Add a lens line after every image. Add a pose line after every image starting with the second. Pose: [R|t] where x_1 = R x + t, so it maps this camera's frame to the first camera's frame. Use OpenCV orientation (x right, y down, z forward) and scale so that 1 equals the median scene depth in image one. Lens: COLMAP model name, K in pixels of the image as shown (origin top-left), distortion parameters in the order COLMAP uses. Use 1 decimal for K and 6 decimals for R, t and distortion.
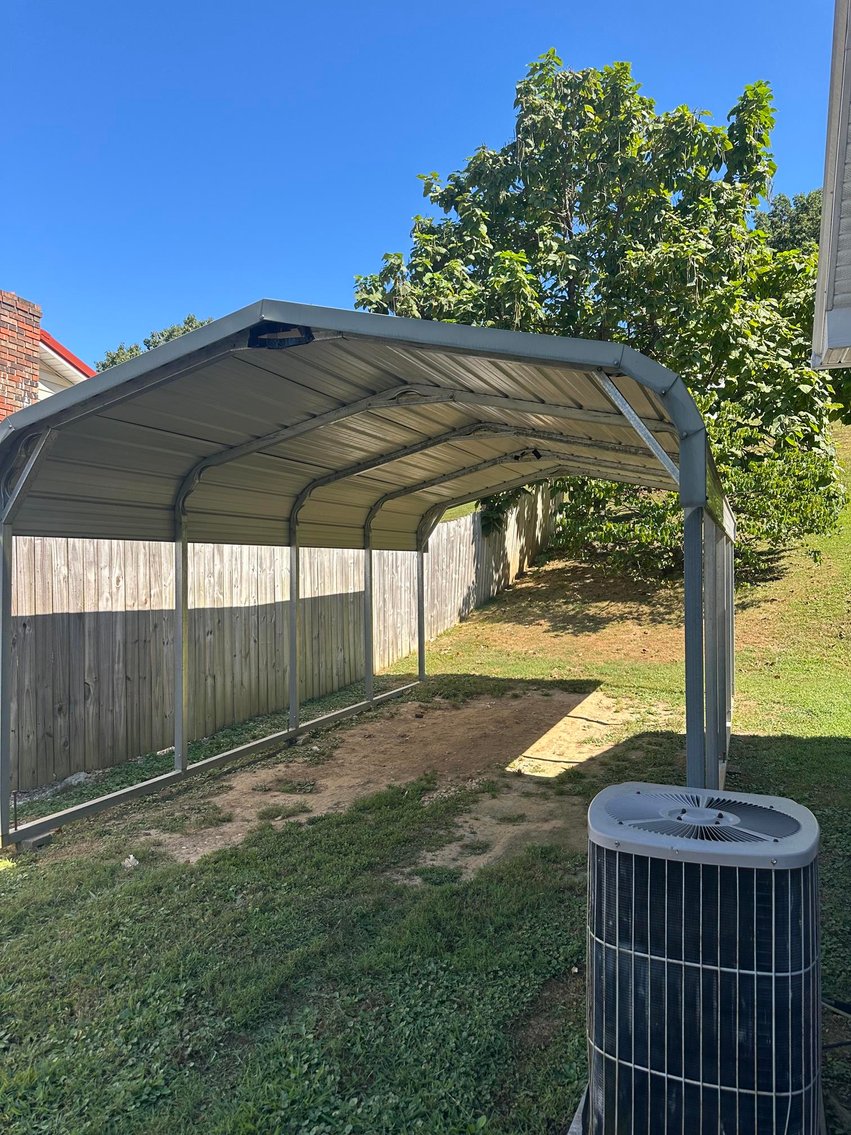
lens RADIAL K [[802.6, 0, 420.8], [0, 802.6, 545.9], [0, 0, 1]] dist [0.152883, -0.183356]
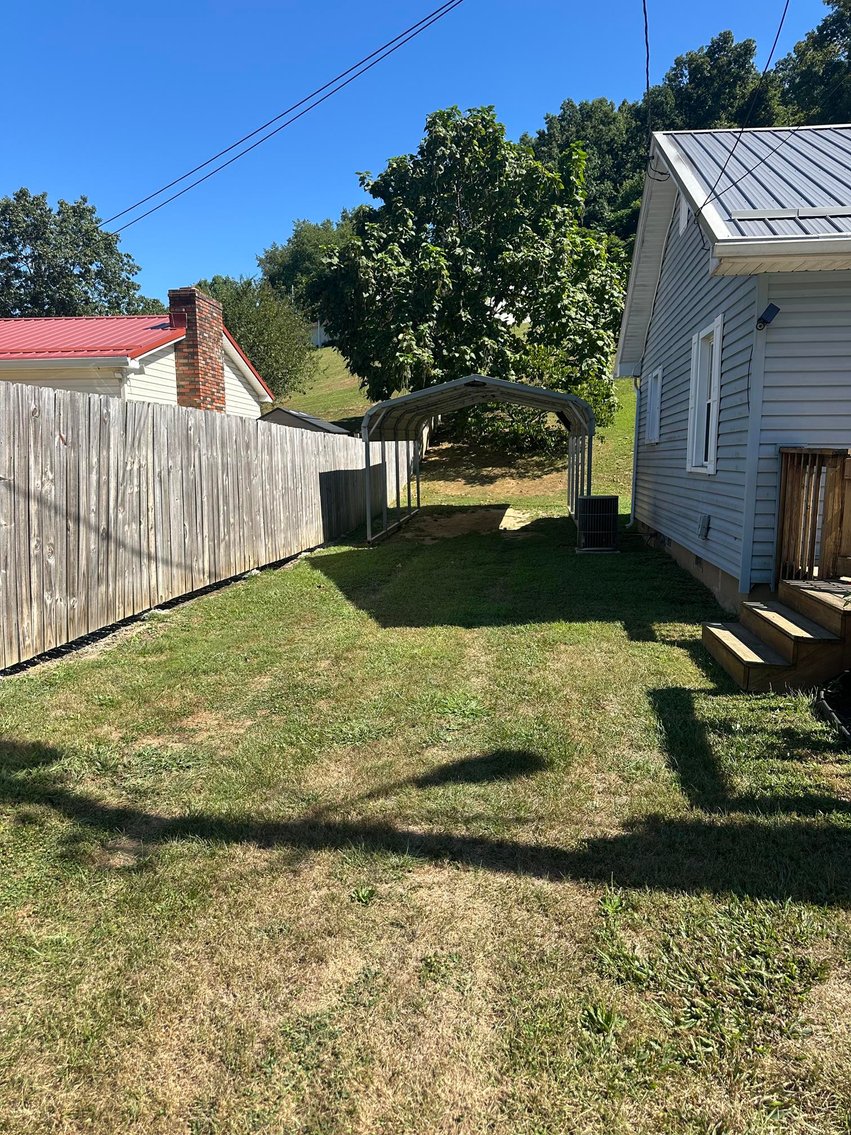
lens RADIAL K [[802.6, 0, 420.8], [0, 802.6, 545.9], [0, 0, 1]] dist [0.152883, -0.183356]
pose [[0.968611, -0.043654, 0.244719, -0.335735], [0.005424, 0.987937, 0.154762, -0.030753], [-0.248523, -0.148577, 0.957163, -0.611021]]
